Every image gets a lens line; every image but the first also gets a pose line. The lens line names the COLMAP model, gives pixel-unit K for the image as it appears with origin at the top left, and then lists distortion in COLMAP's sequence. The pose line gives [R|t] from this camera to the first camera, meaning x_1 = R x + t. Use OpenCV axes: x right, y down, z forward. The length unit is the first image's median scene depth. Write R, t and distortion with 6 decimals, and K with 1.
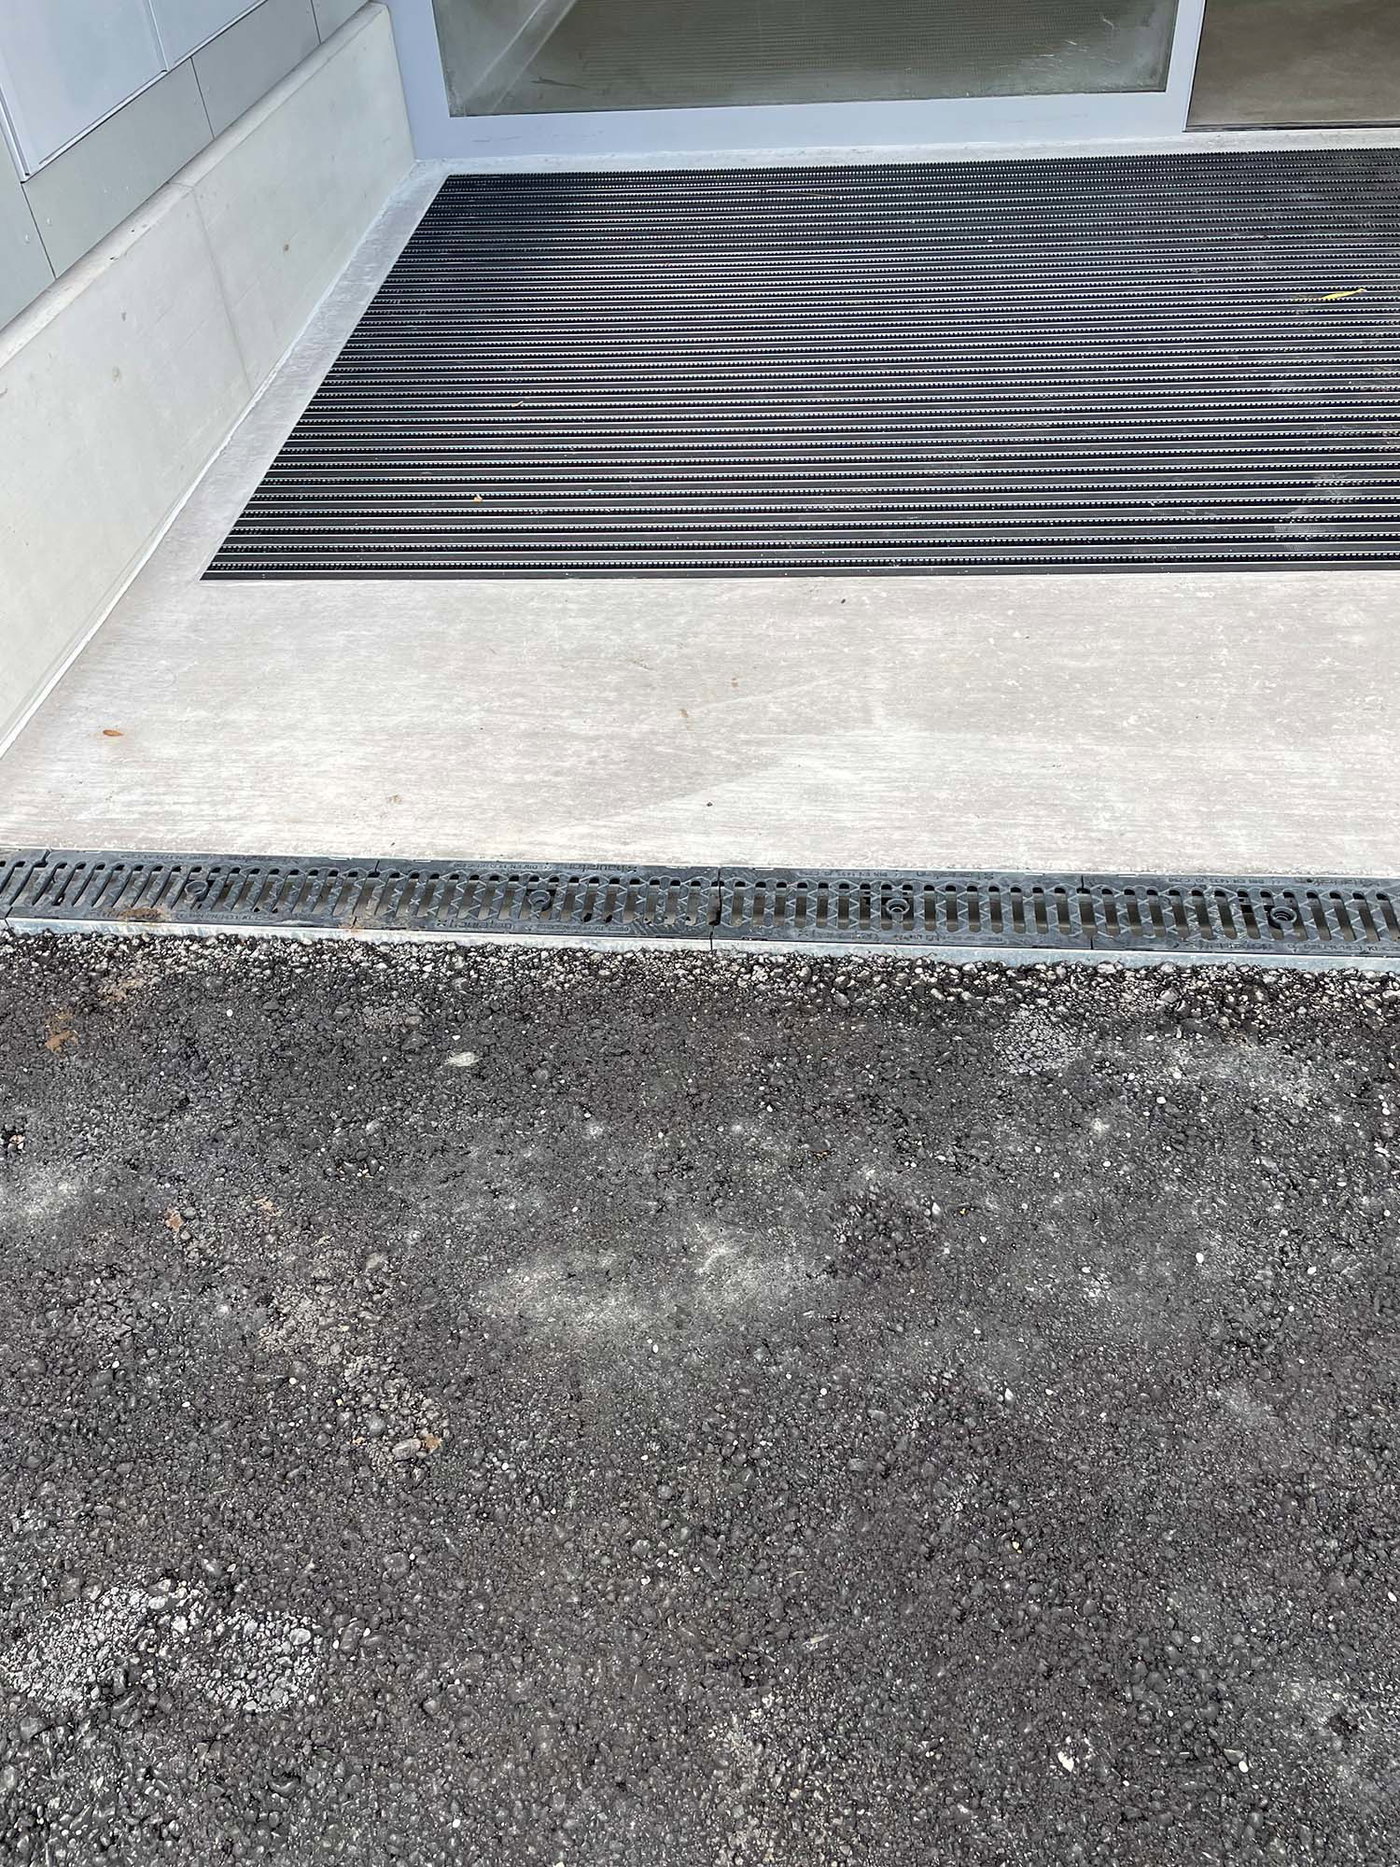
lens RADIAL K [[1426.5, 0, 677.1], [0, 1426.5, 942.4], [0, 0, 1]] dist [0.088515, -0.115819]
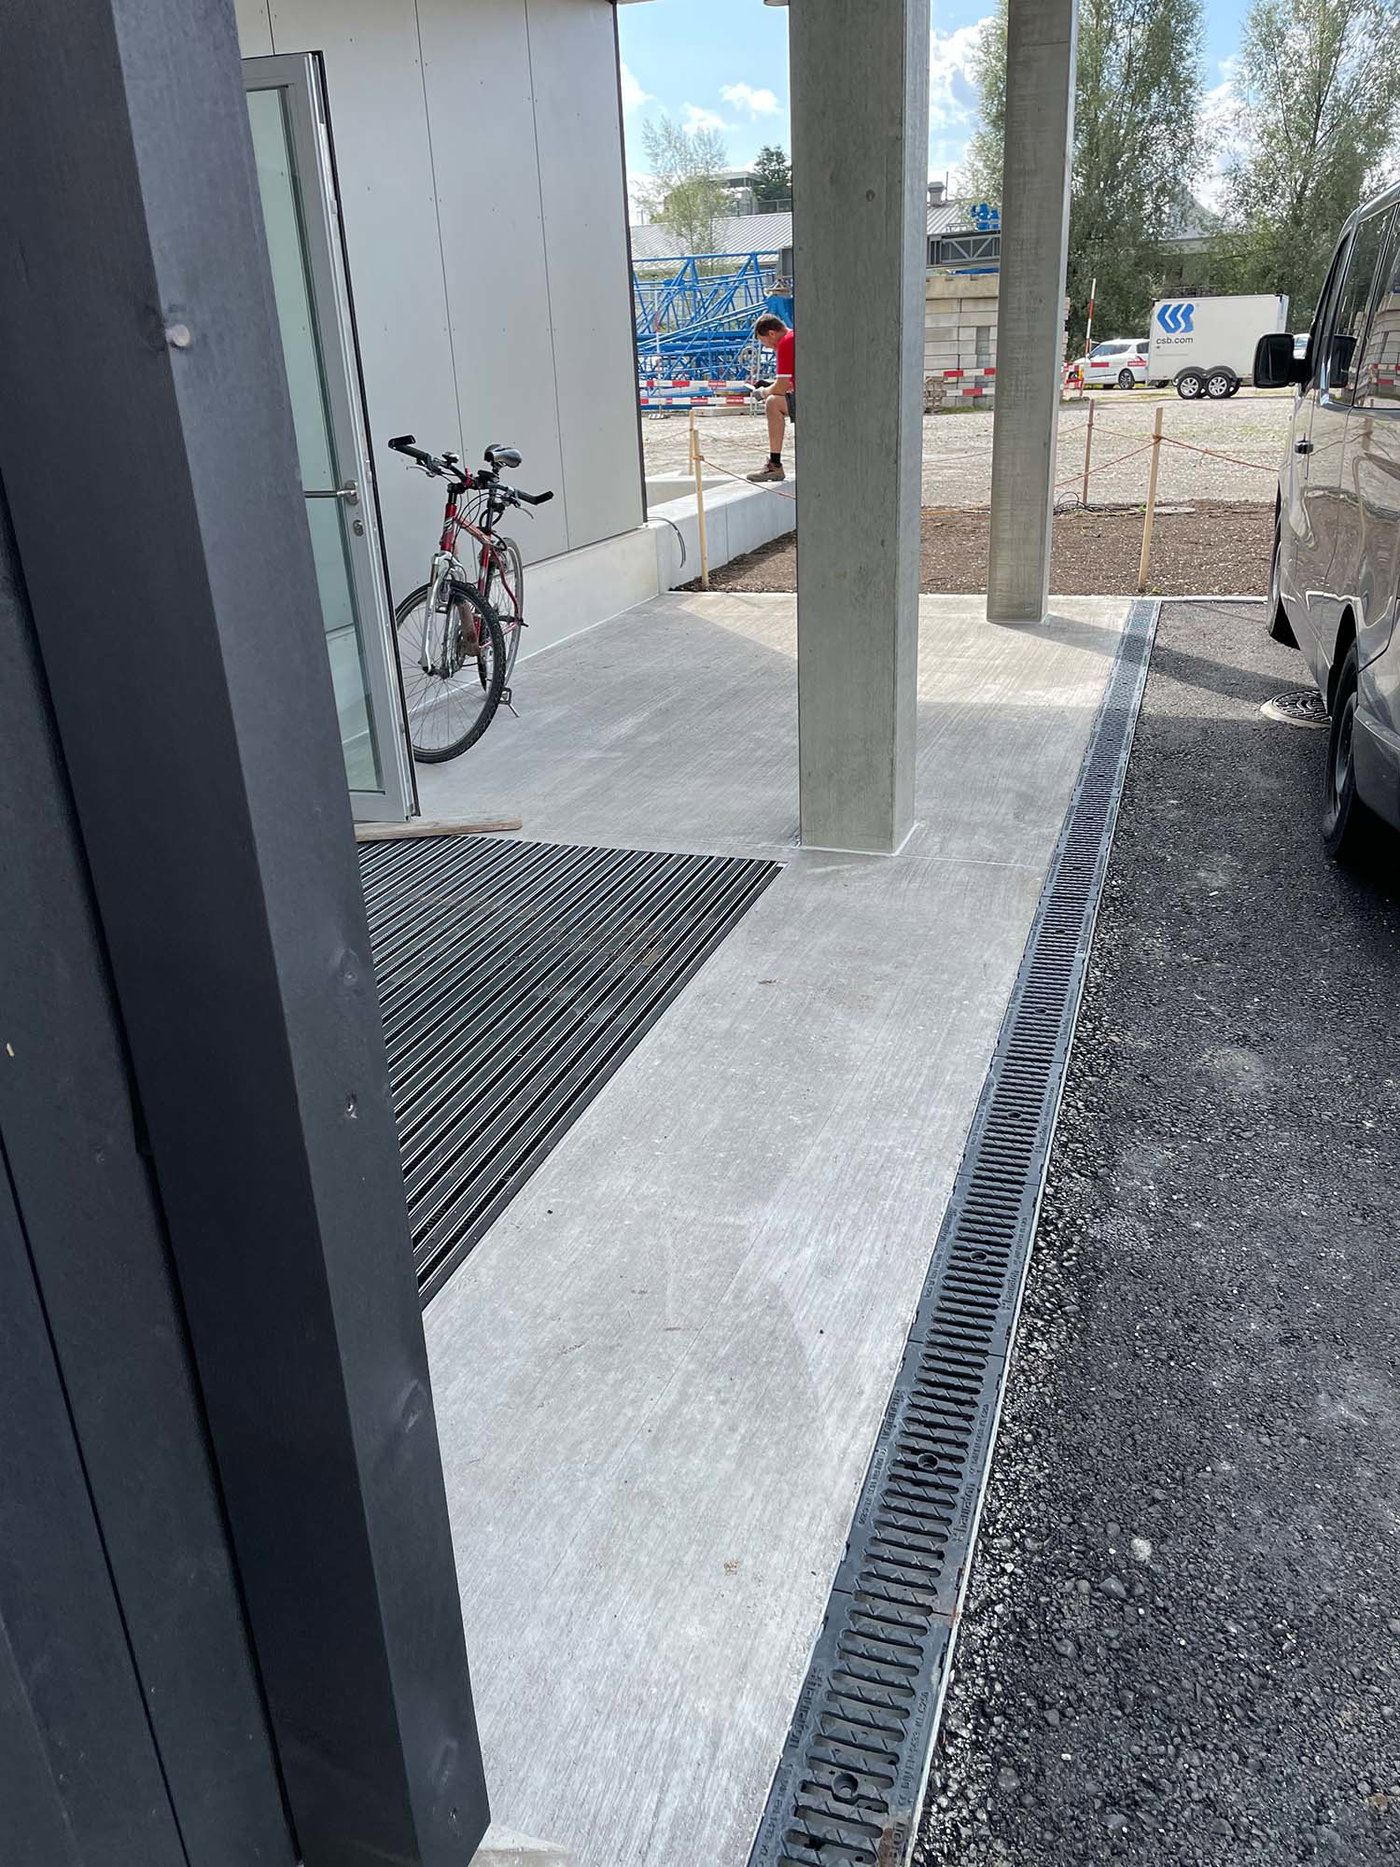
lens RADIAL K [[1426.5, 0, 677.1], [0, 1426.5, 942.4], [0, 0, 1]] dist [0.088515, -0.115819]
pose [[0.222181, -0.320048, 0.920980, -0.933043], [0.699490, 0.710362, 0.078108, -0.482732], [-0.679227, 0.626862, 0.381699, 0.509741]]
